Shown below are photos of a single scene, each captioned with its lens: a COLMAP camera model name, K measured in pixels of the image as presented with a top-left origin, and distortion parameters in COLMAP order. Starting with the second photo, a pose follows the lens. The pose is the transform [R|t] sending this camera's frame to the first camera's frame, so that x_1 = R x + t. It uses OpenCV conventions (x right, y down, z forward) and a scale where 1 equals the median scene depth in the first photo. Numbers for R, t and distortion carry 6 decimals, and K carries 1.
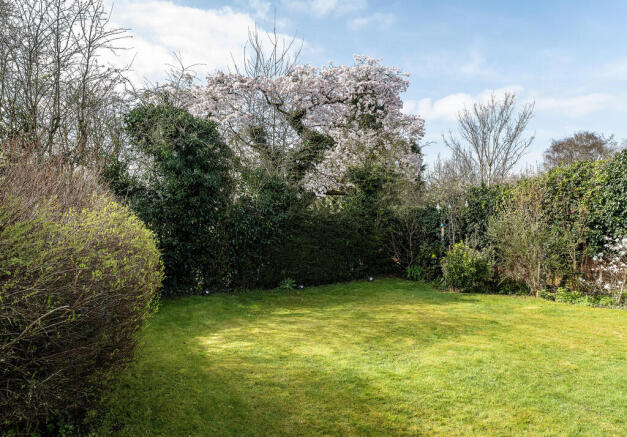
lens RADIAL K [[362.0, 0, 314.0], [0, 362.0, 218.6], [0, 0, 1]] dist [-0.006568, -0.000307]
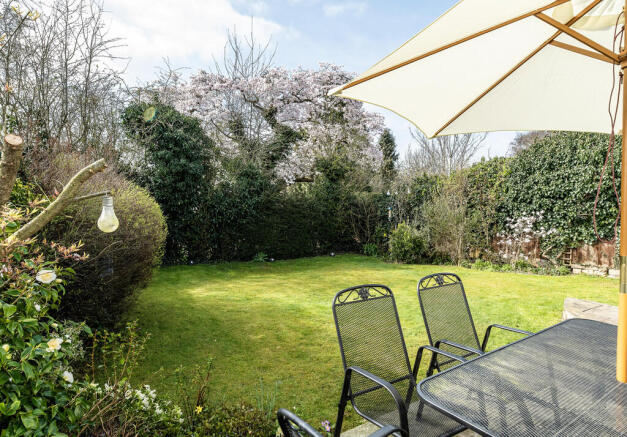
lens RADIAL K [[362.0, 0, 312.8], [0, 362.0, 217.4], [0, 0, 1]] dist [-0.006568, -0.000307]
pose [[0.998998, 0.009408, 0.043746, 0.047833], [-0.010904, 0.999359, 0.034091, 0.009701], [-0.043397, -0.034534, 0.998461, -0.193650]]
